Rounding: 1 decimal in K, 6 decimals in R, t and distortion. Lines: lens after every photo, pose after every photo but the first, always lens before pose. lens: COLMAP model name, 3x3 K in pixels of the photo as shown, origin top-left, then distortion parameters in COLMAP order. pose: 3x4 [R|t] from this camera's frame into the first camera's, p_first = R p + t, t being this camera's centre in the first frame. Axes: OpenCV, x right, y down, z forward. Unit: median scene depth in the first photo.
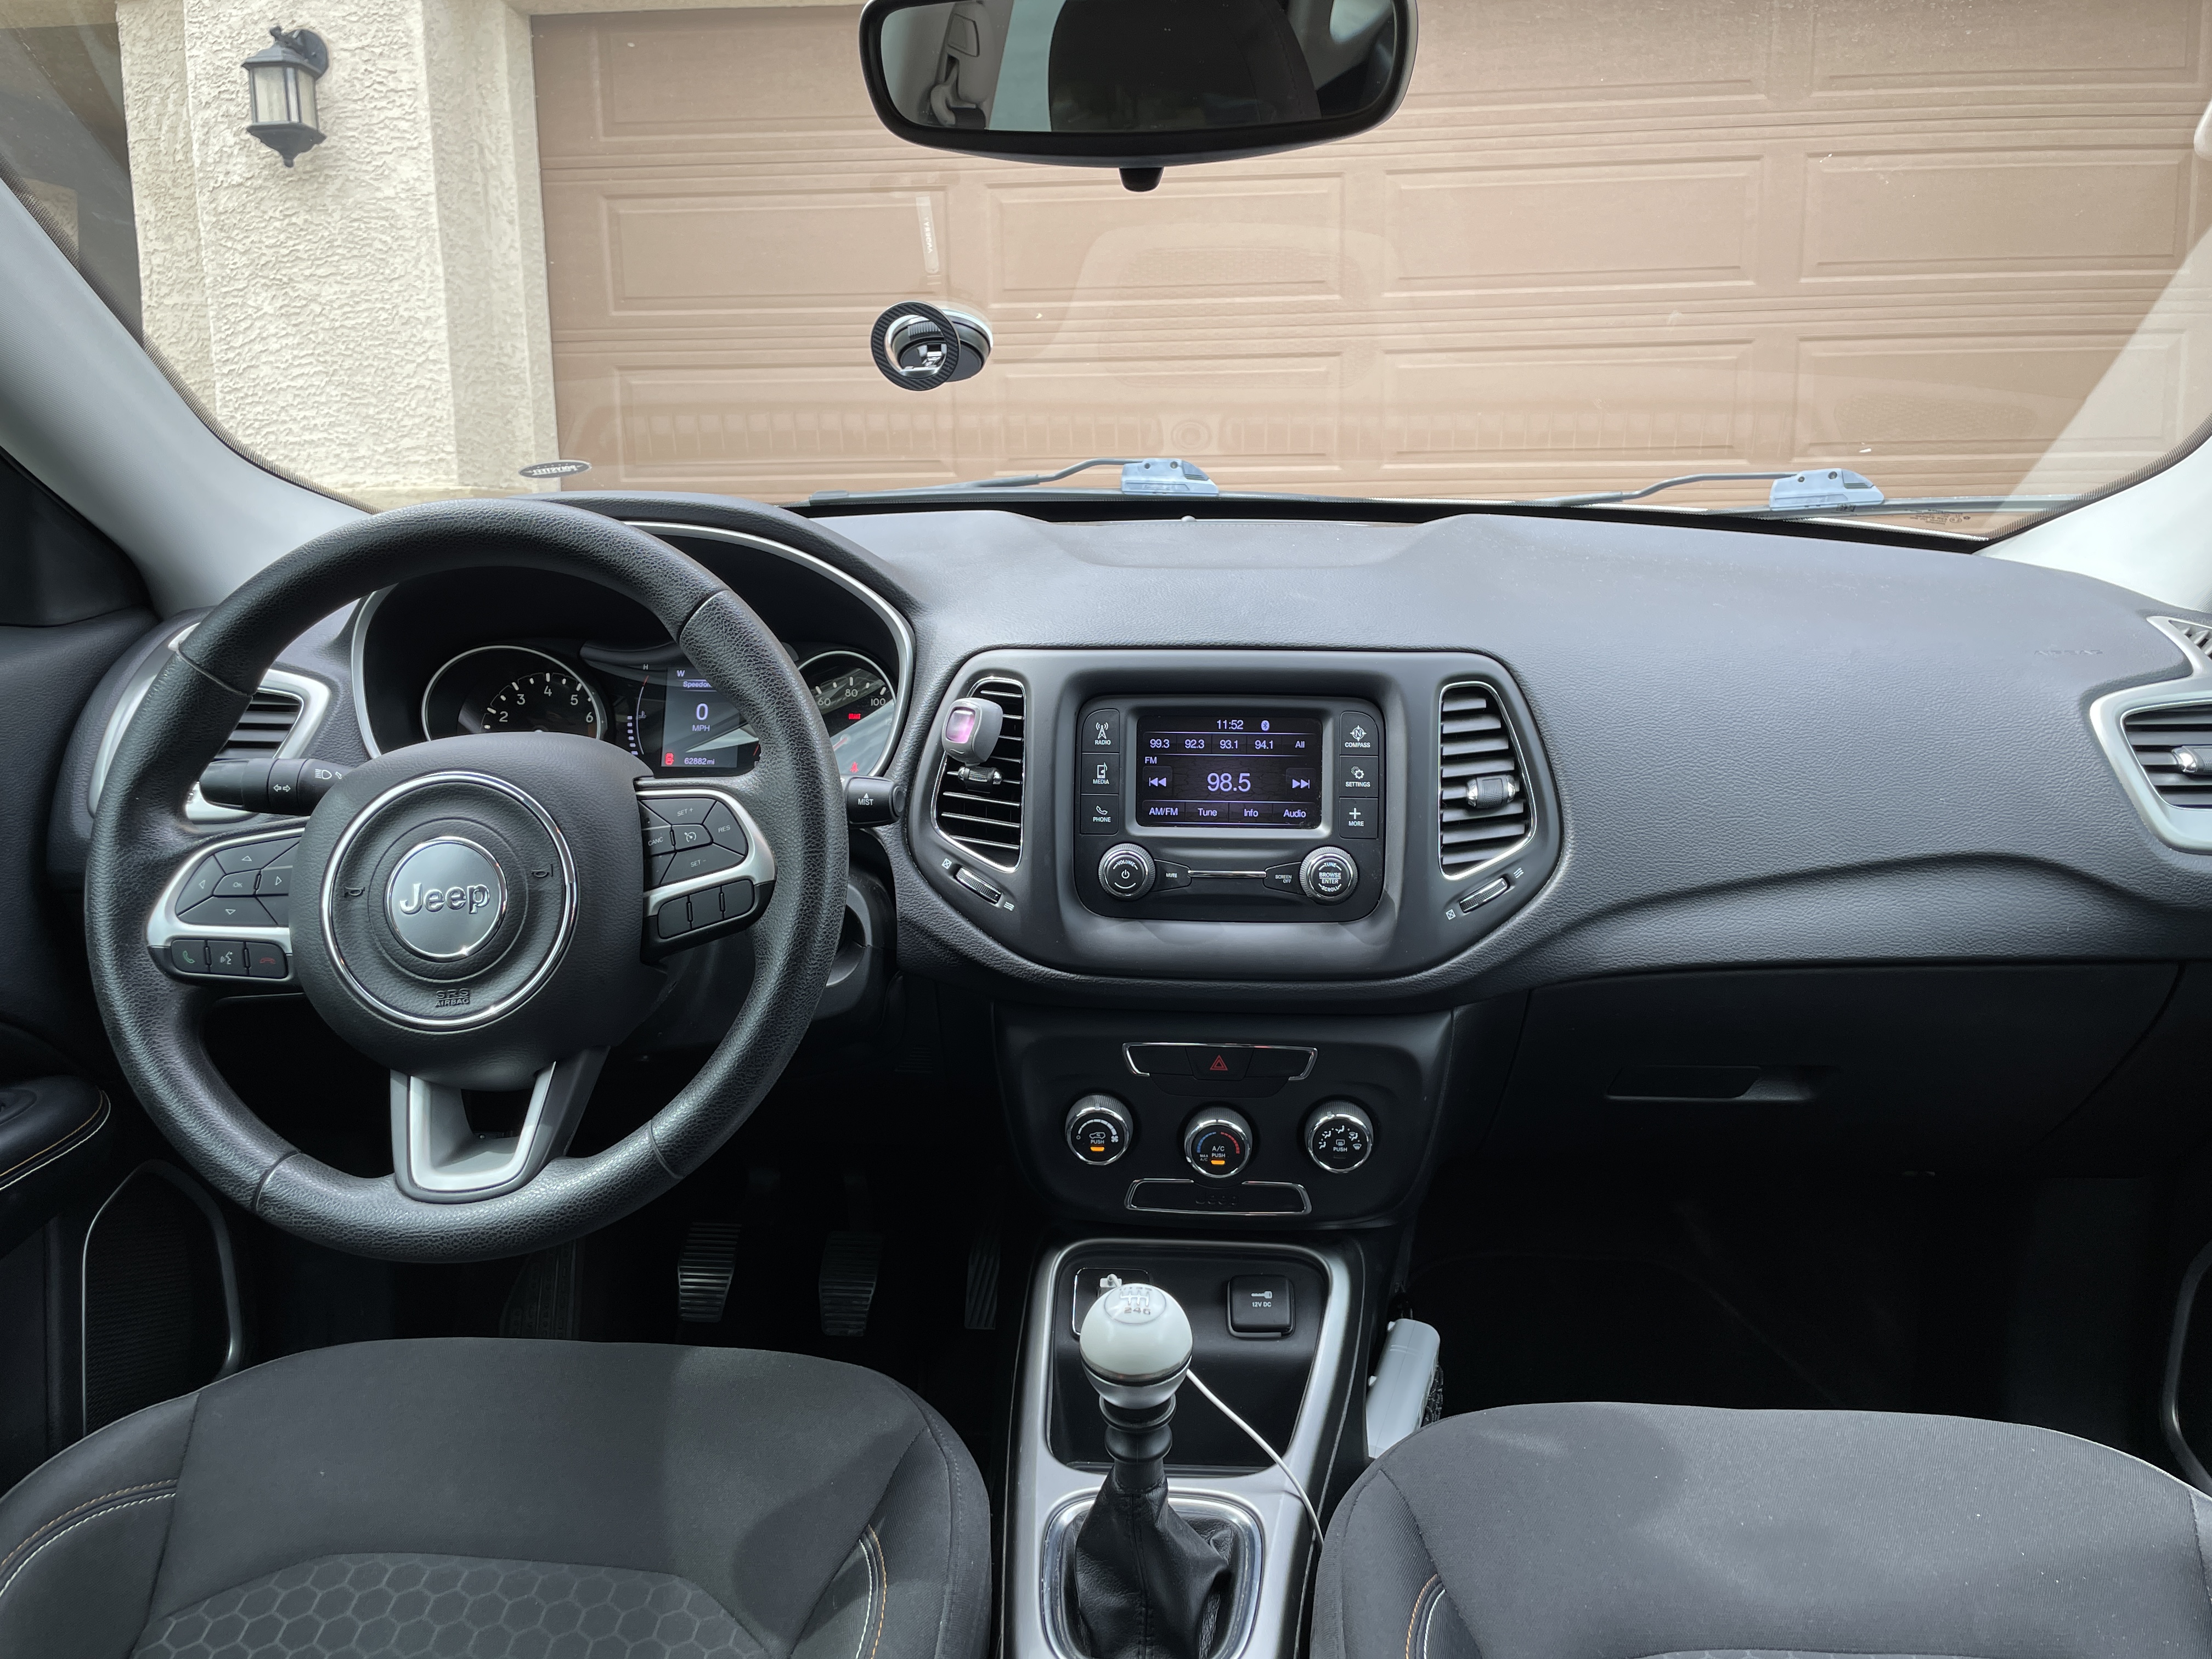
lens RADIAL K [[1668.6, 0, 1109.8], [0, 1668.6, 822.4], [0, 0, 1]] dist [0.076548, -0.099485]
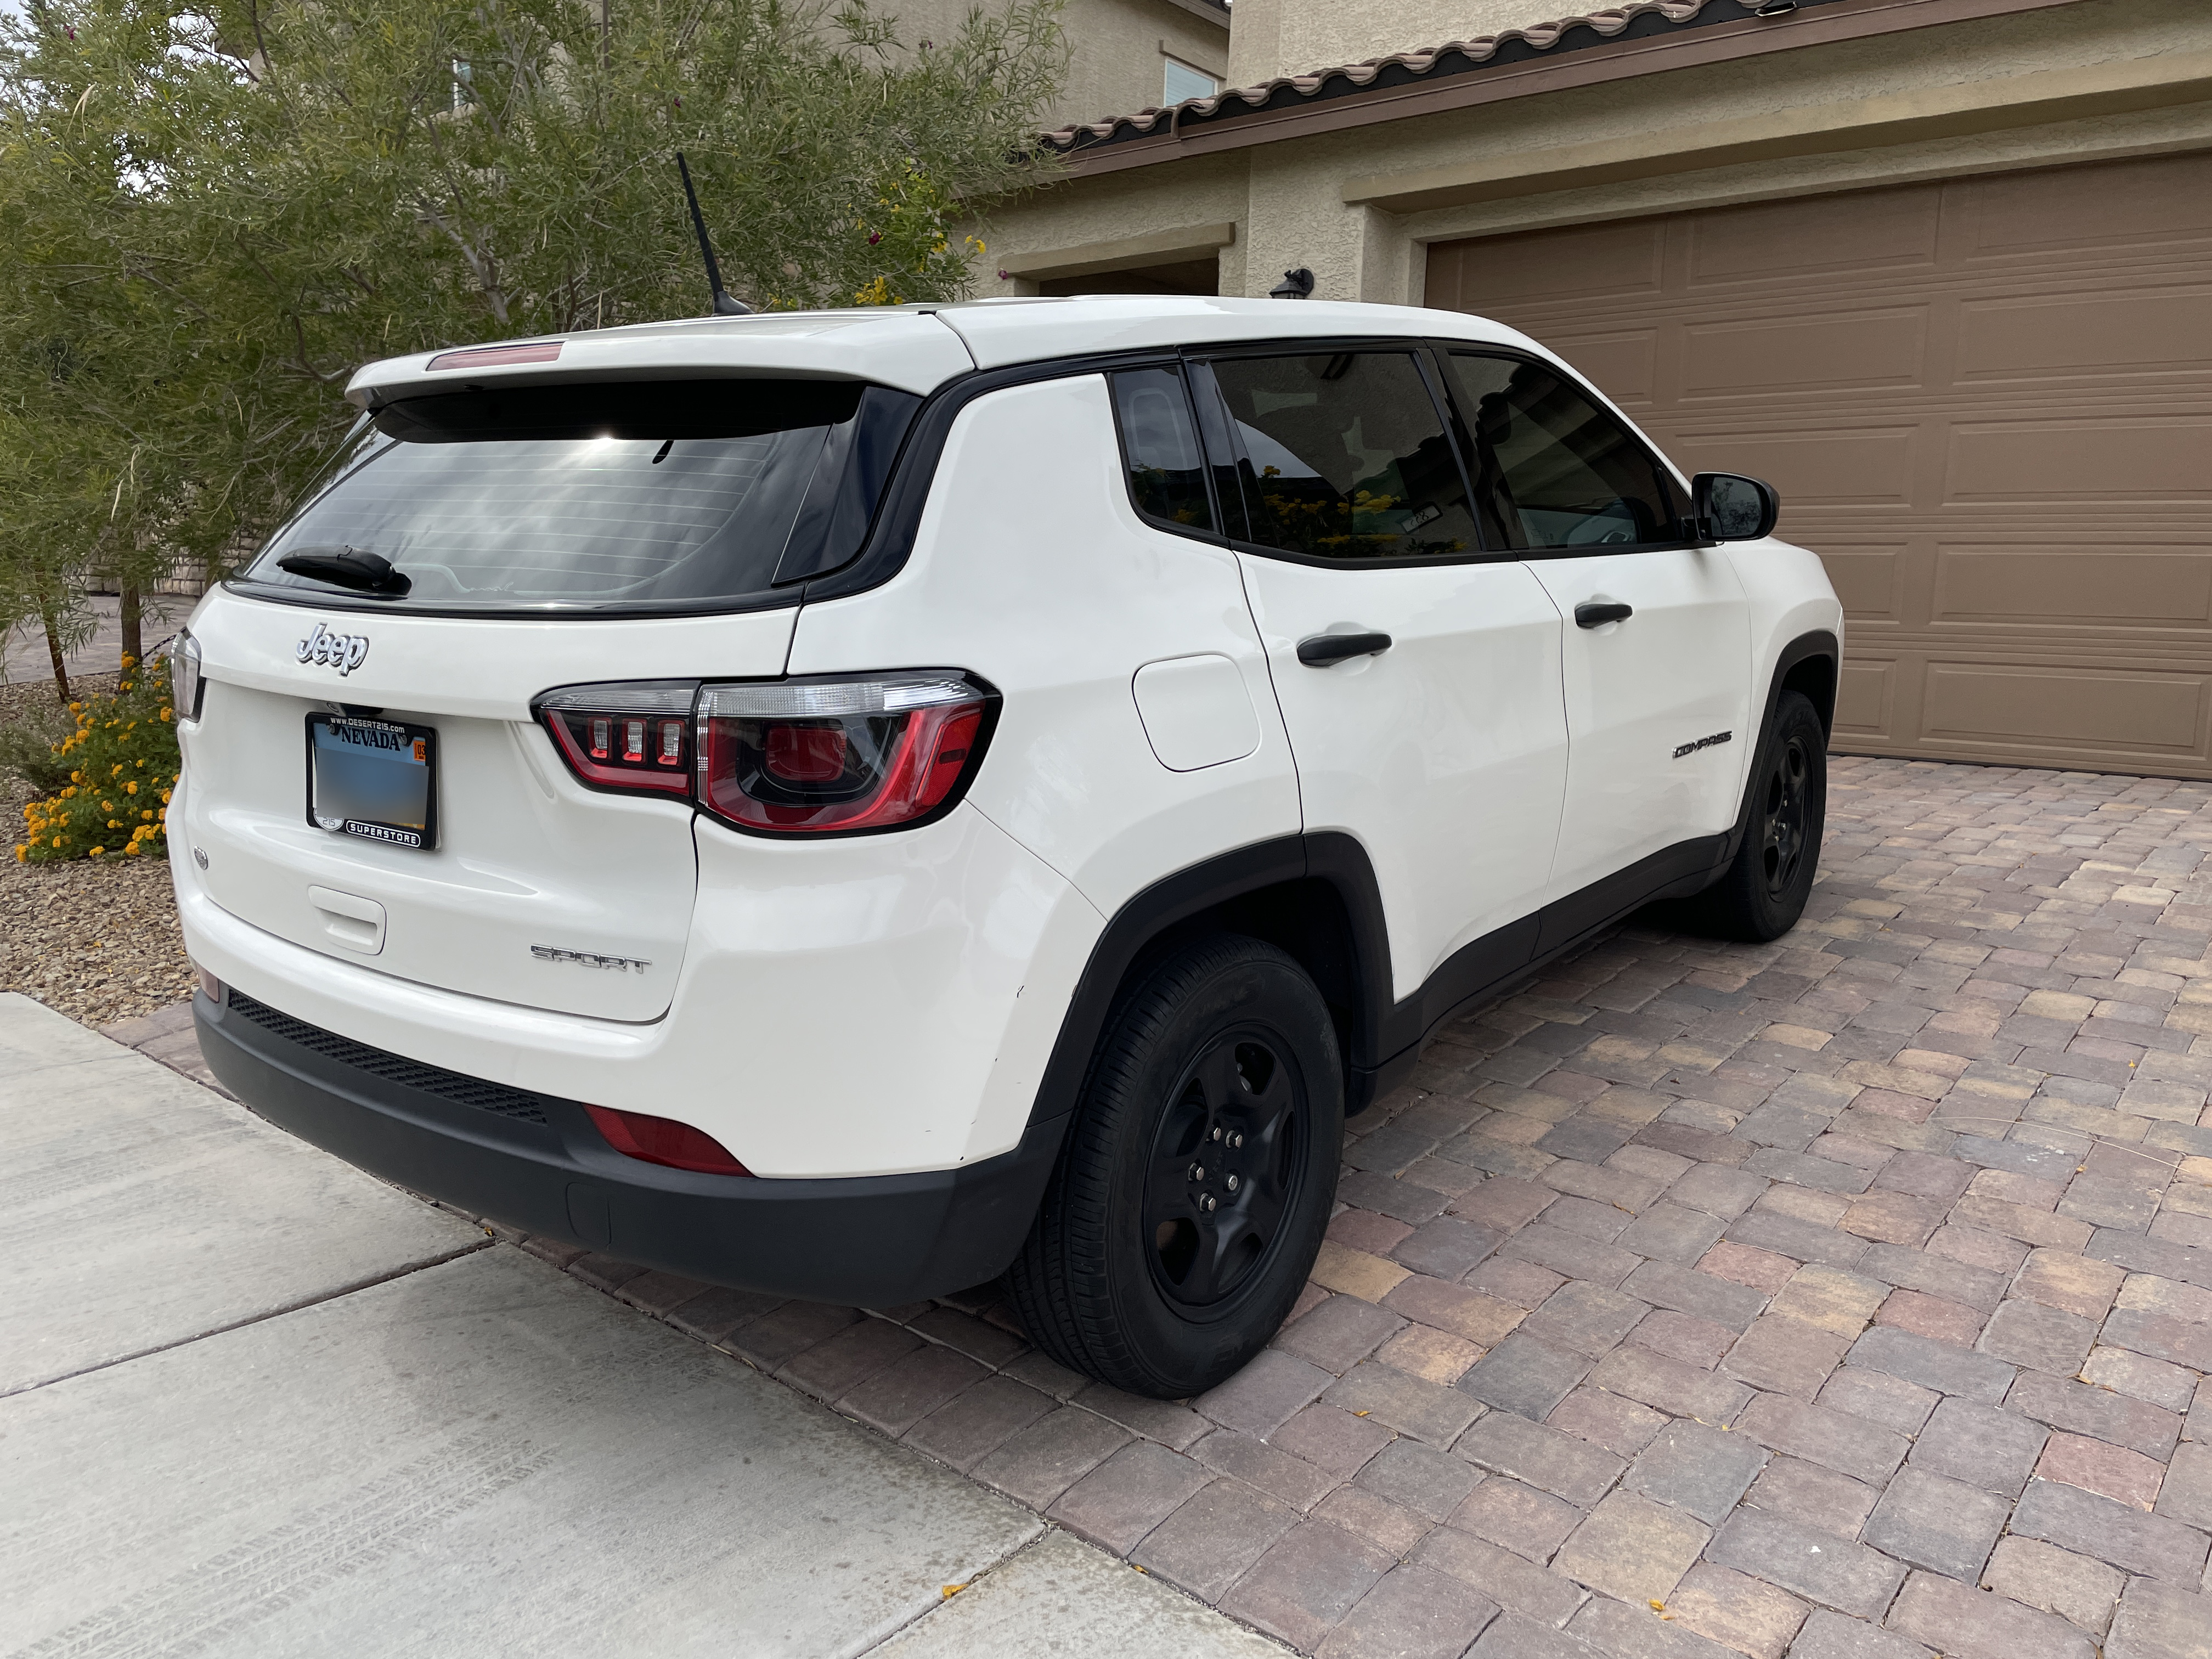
lens RADIAL K [[1668.6, 0, 1089.3], [0, 1668.6, 853.2], [0, 0, 1]] dist [0.076548, -0.099485]
pose [[0.827179, 0.115700, -0.549899, 0.407642], [-0.121444, 0.992255, 0.026092, 0.142731], [0.548659, 0.045200, 0.834824, -0.622314]]
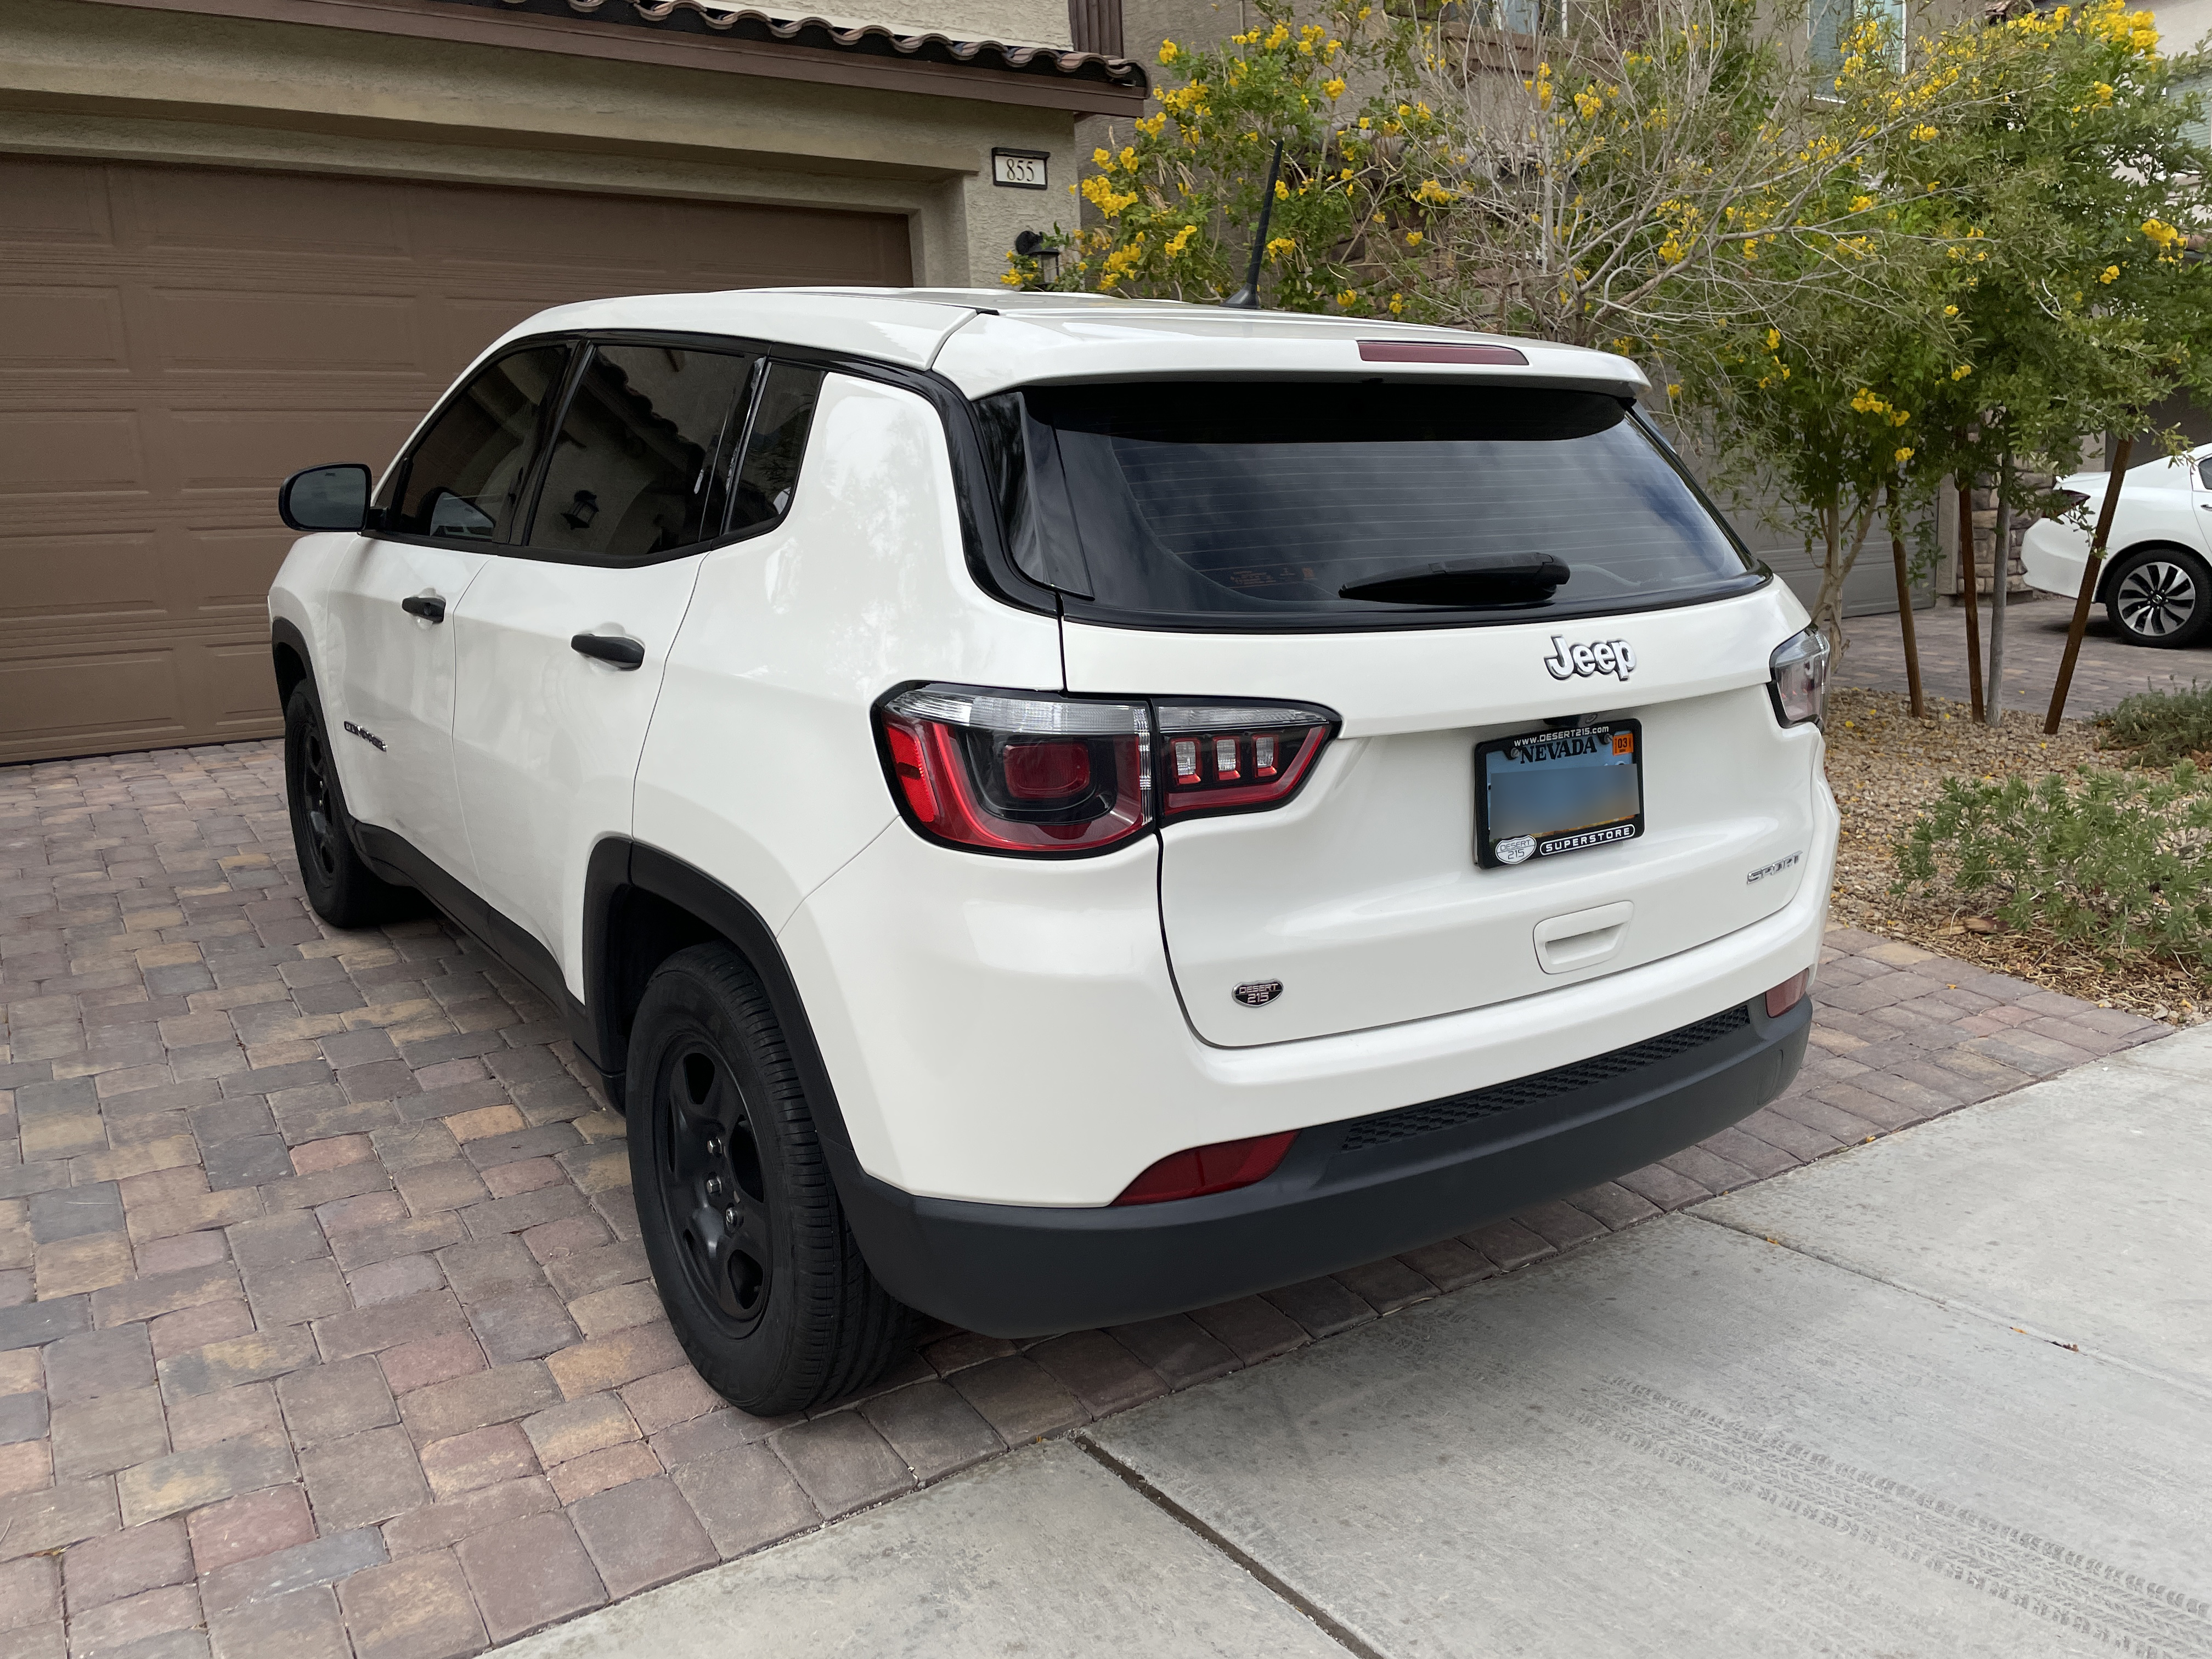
lens RADIAL K [[1668.6, 0, 1116.6], [0, 1668.6, 827.1], [0, 0, 1]] dist [0.076548, -0.099485]
pose [[0.769573, -0.136330, 0.623836, -0.419010], [0.141325, 0.989080, 0.041808, 0.132219], [-0.622723, 0.055989, 0.780436, -0.618136]]
